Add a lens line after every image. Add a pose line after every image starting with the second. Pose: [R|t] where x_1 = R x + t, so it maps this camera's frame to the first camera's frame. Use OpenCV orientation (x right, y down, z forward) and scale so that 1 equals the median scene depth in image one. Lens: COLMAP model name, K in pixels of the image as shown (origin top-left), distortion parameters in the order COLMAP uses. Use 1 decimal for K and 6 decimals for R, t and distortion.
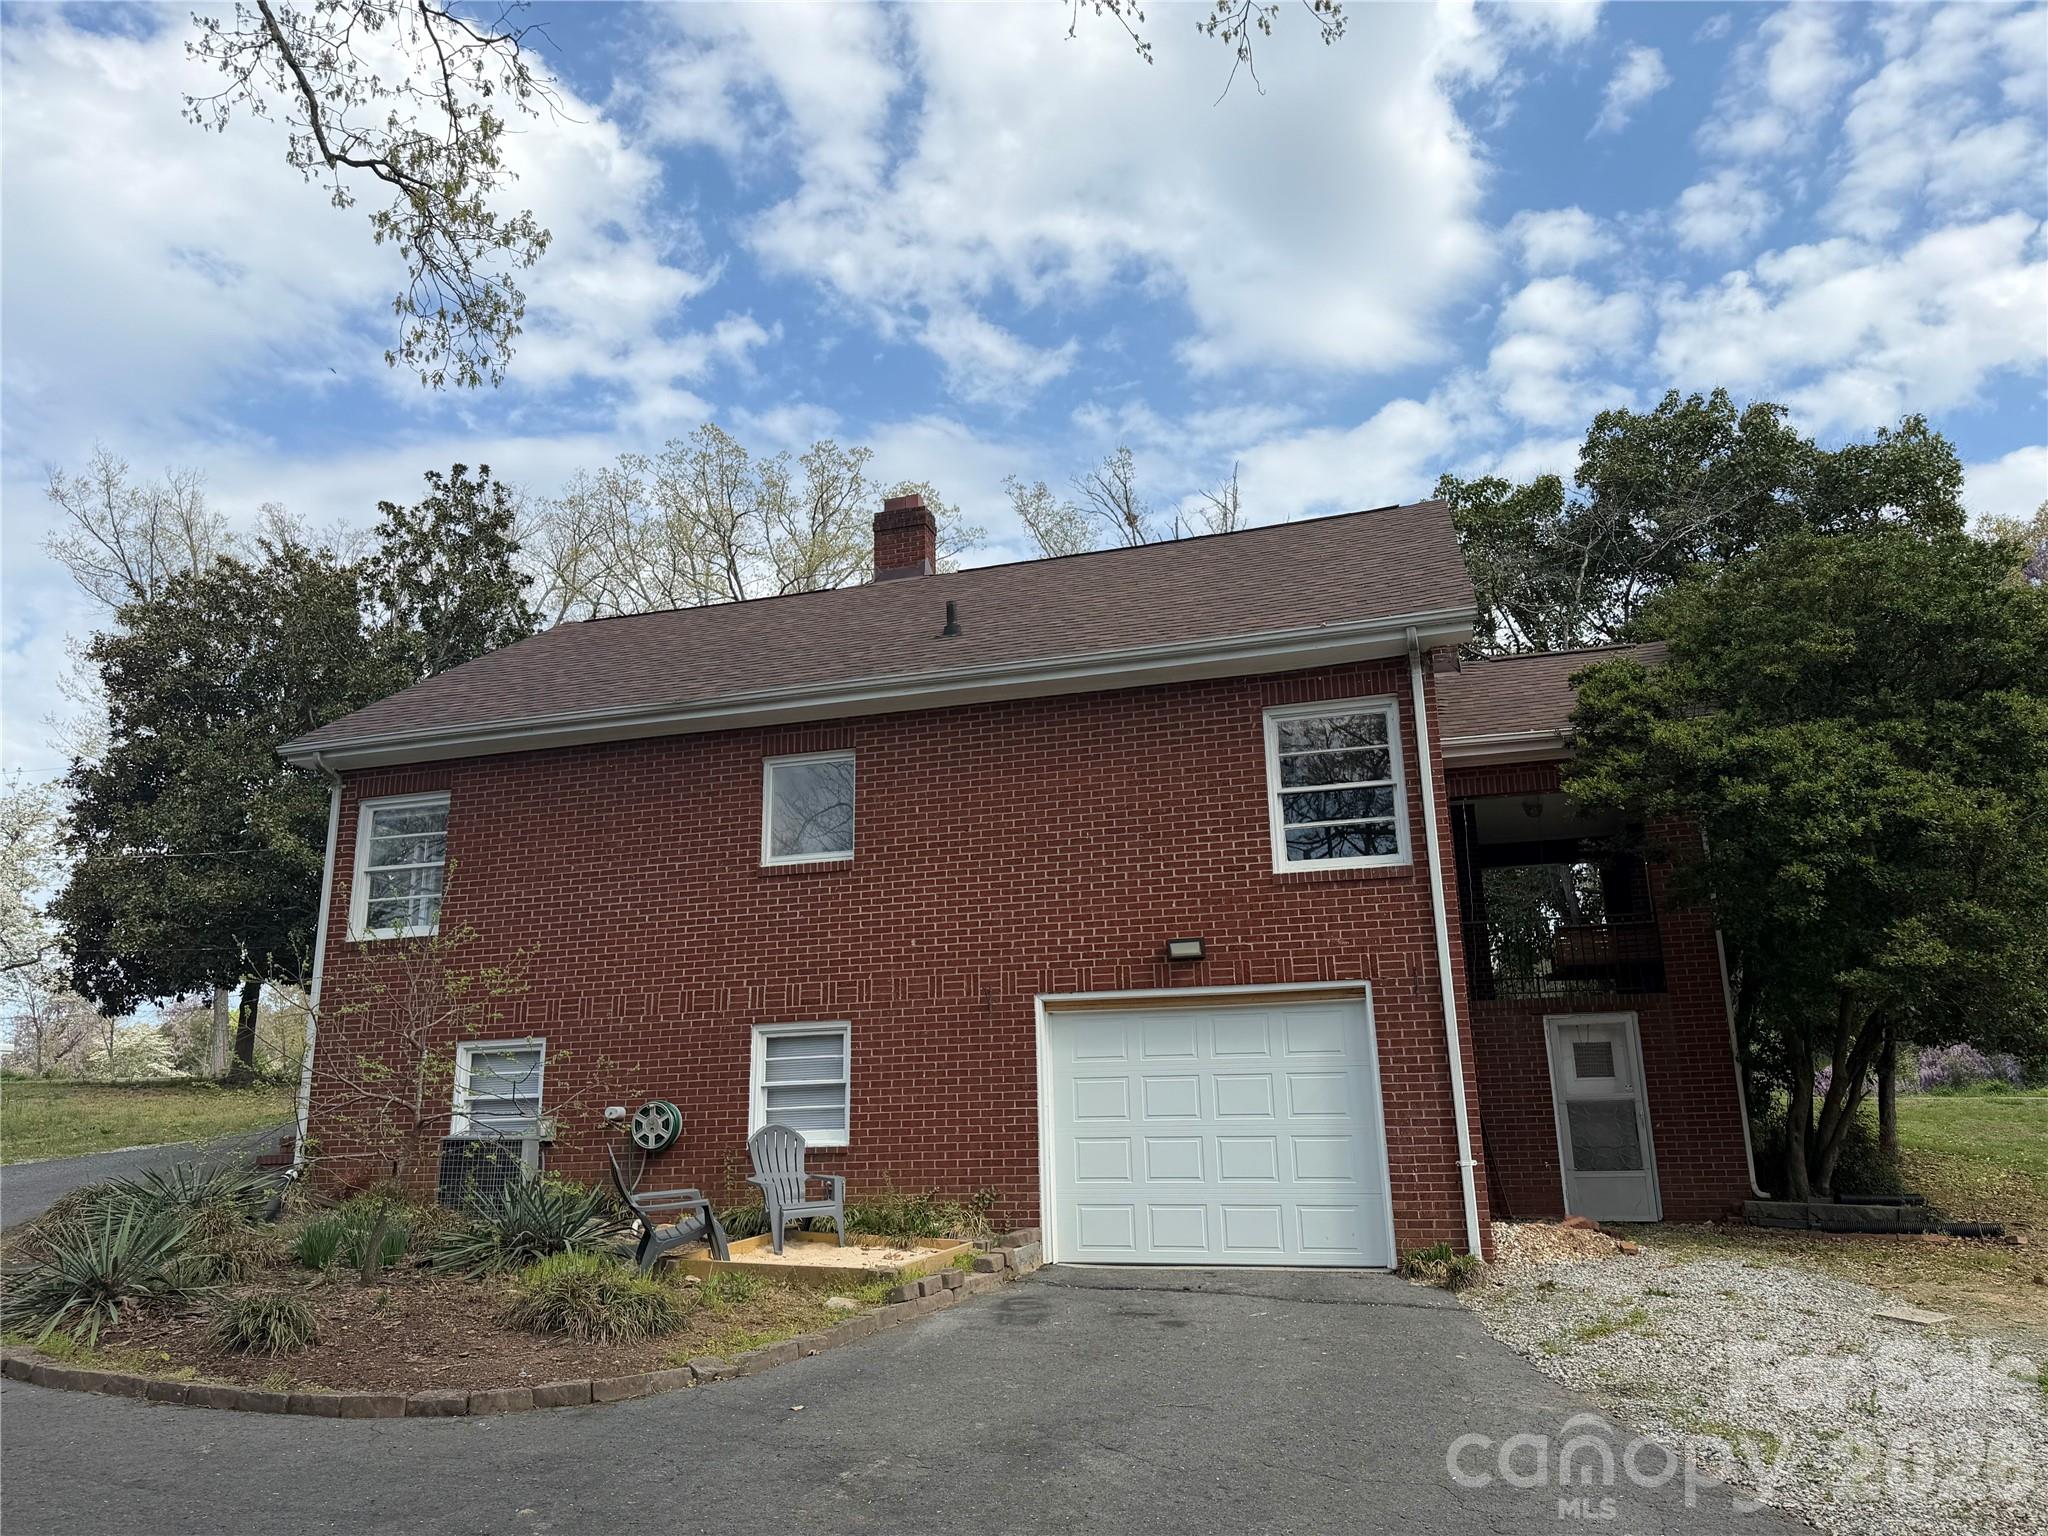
lens RADIAL K [[1421.8, 0, 1015.7], [0, 1421.8, 762.7], [0, 0, 1]] dist [0.110088, -0.150611]
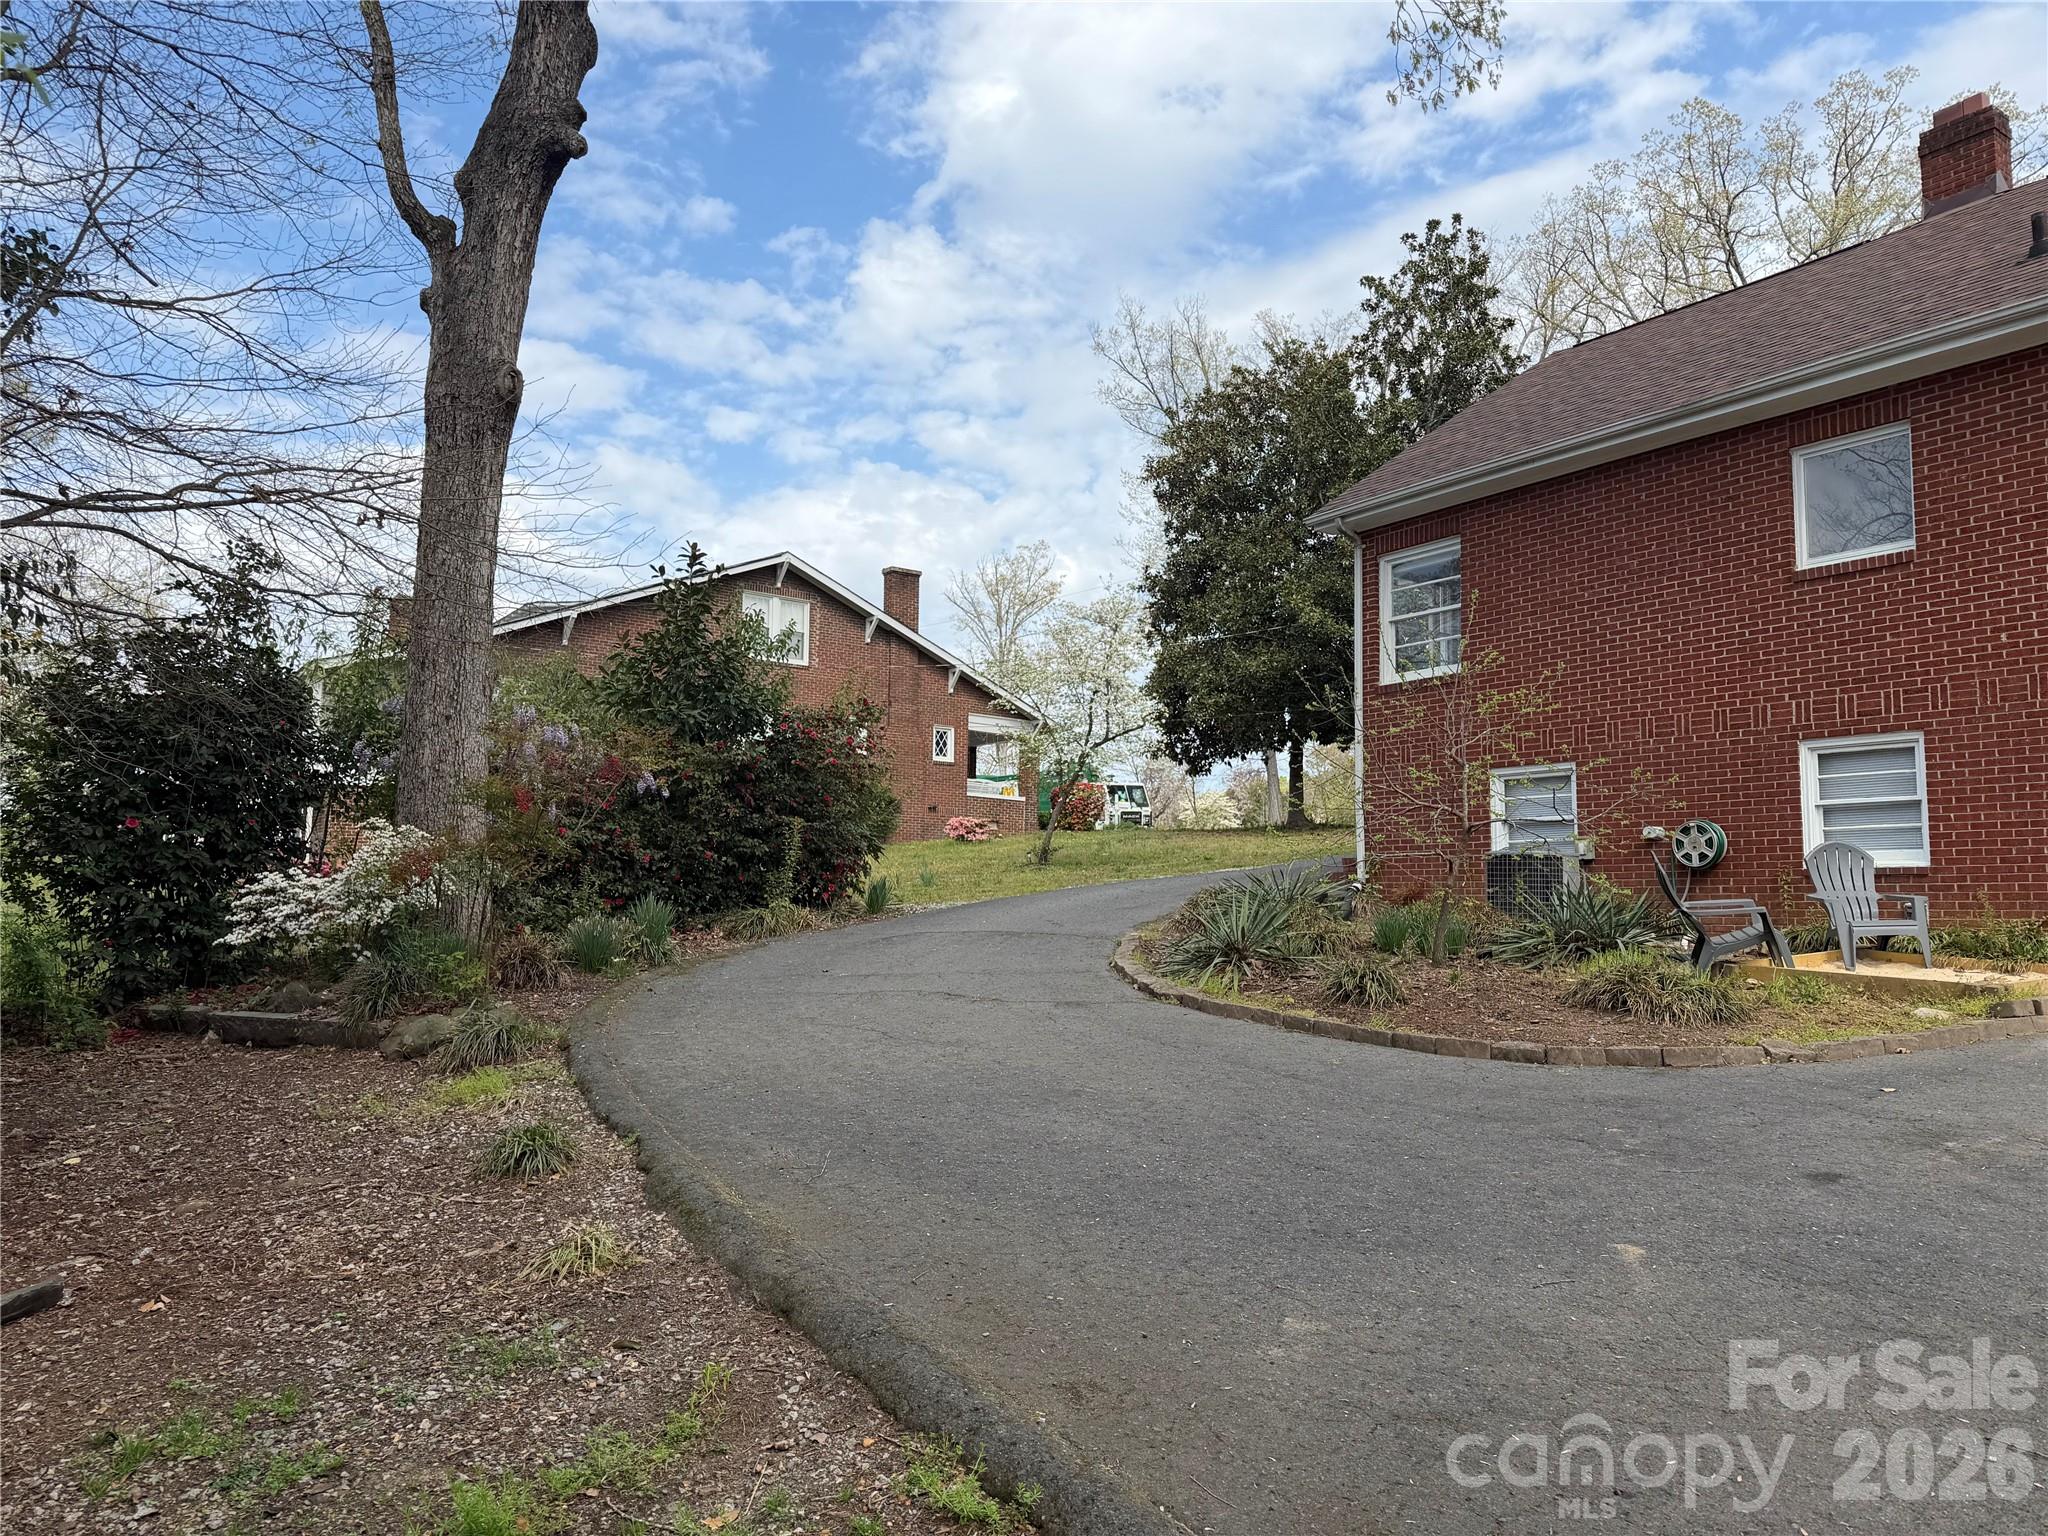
lens RADIAL K [[1453.6, 0, 1024.0], [0, 1453.6, 768.0], [0, 0, 1]] dist [0.003580, 0.000043]
pose [[0.787538, -0.032416, -0.615412, -0.000145], [0.131001, 0.984598, 0.115779, 0.022739], [0.602181, -0.171800, 0.779655, -0.035083]]
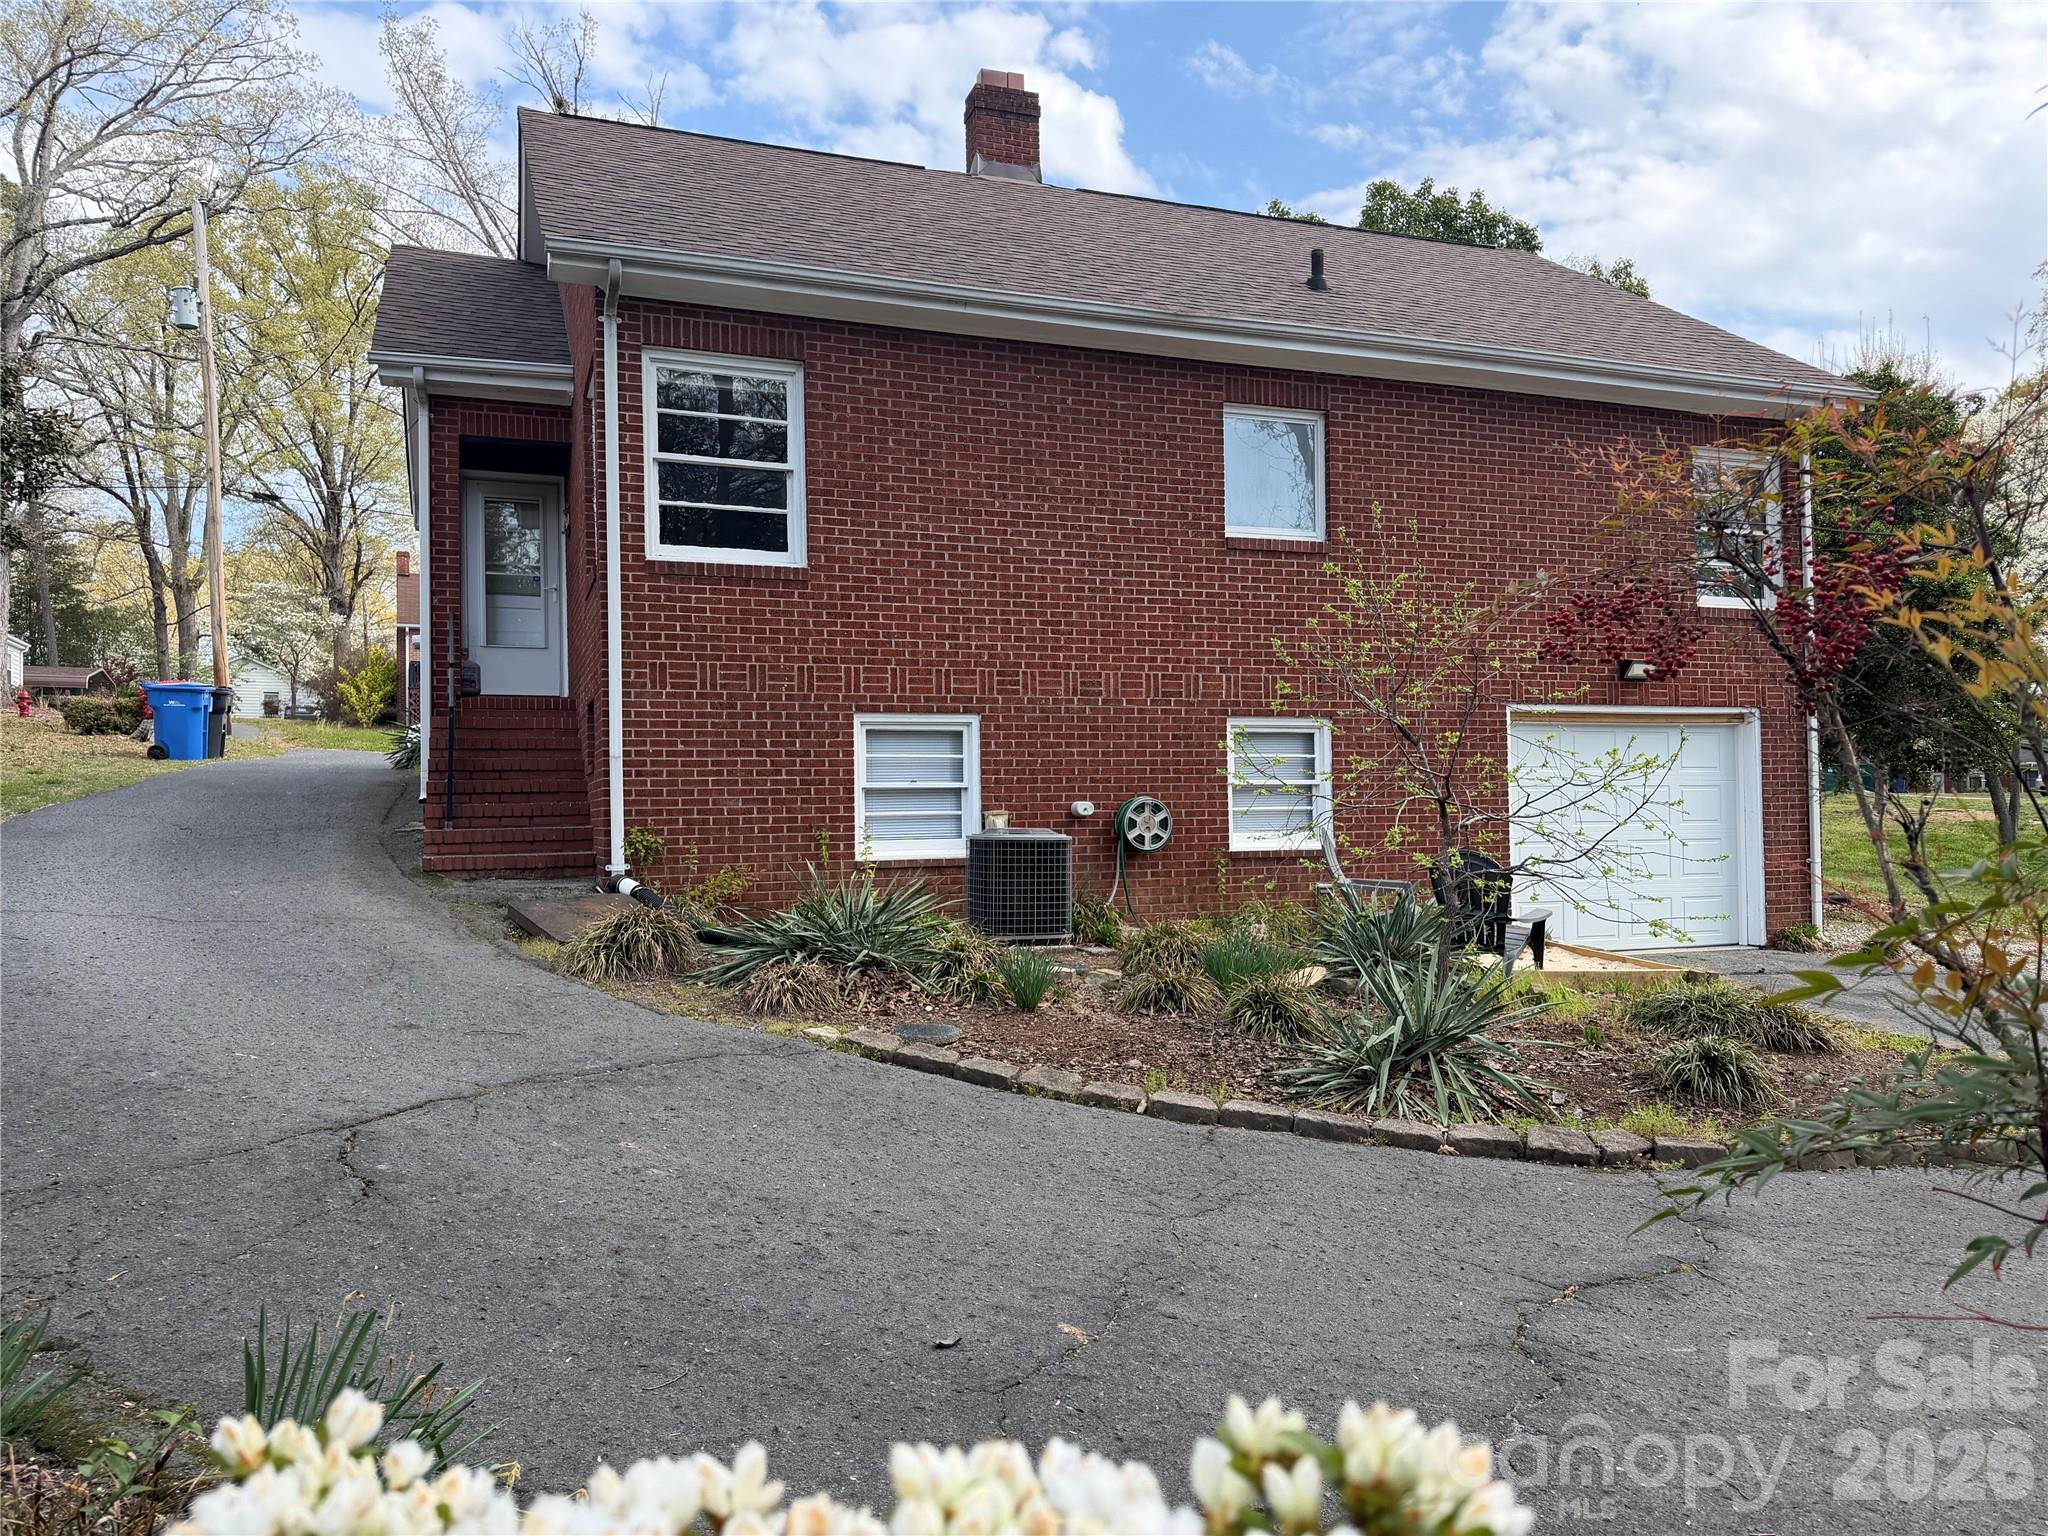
lens RADIAL K [[1718.9, 0, 1024.7], [0, 1718.9, 821.8], [0, 0, 1]] dist [0.123999, -0.000033]
pose [[0.759172, 0.016021, 0.650693, -0.861637], [-0.158966, 0.973987, 0.161488, 0.083666], [-0.631179, -0.226035, 0.741971, 0.244191]]
